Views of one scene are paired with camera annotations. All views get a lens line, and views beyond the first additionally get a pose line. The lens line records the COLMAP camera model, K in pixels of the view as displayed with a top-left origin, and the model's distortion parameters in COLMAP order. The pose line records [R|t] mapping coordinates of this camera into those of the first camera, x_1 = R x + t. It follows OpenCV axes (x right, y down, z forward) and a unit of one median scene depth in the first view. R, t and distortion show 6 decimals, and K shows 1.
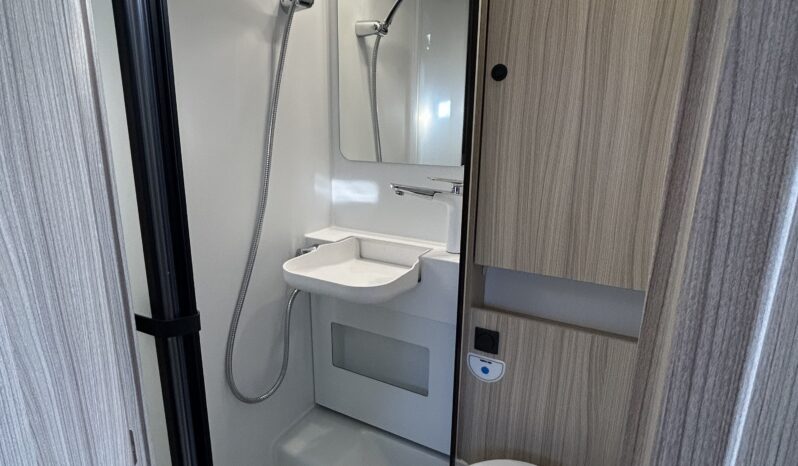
lens RADIAL K [[415.2, 0, 399.0], [0, 415.2, 233.0], [0, 0, 1]] dist [-0.001432, -0.000505]
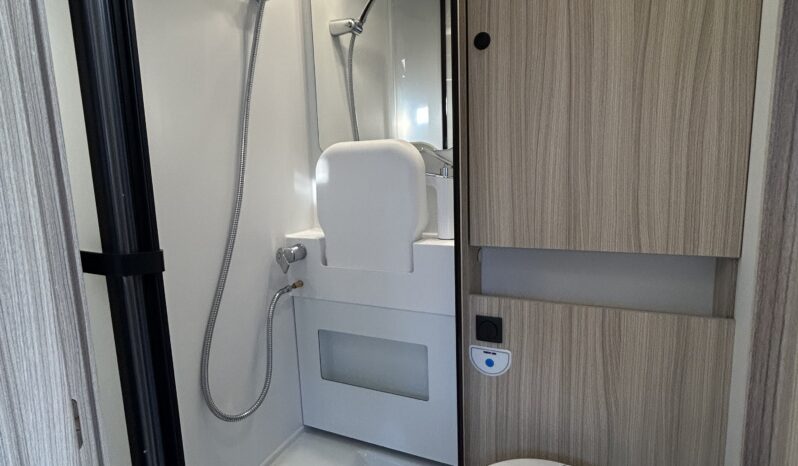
lens RADIAL K [[416.3, 0, 399.0], [0, 416.3, 233.0], [0, 0, 1]] dist [0.002545, 0.000847]
pose [[0.997084, -0.056625, 0.051154, -0.024784], [0.060994, 0.994223, -0.088320, 0.120104], [-0.045858, 0.091182, 0.994778, 0.069941]]
